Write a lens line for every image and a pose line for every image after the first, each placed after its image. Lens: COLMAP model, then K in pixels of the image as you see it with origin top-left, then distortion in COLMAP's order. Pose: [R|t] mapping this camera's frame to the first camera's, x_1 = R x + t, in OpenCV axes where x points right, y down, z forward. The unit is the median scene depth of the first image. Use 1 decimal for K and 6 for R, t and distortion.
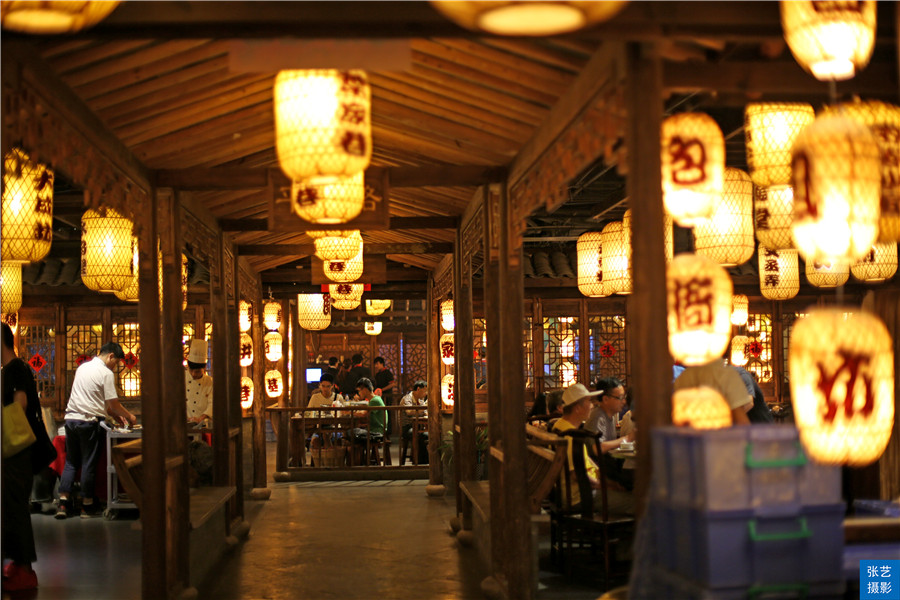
lens RADIAL K [[1334.8, 0, 450.0], [0, 1334.8, 300.0], [0, 0, 1]] dist [-0.143703, 0.019246]
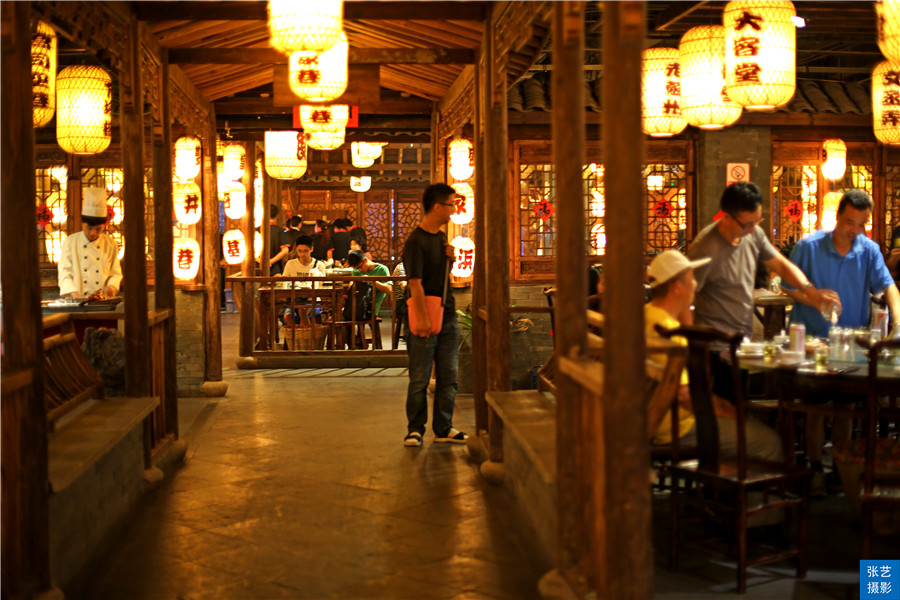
lens RADIAL K [[1334.8, 0, 450.0], [0, 1334.8, 300.0], [0, 0, 1]] dist [-0.143703, 0.019246]
pose [[0.999894, 0.010142, 0.010454, -0.013724], [-0.011144, 0.994849, 0.100752, 0.014779], [-0.009378, -0.100858, 0.994857, 0.234631]]
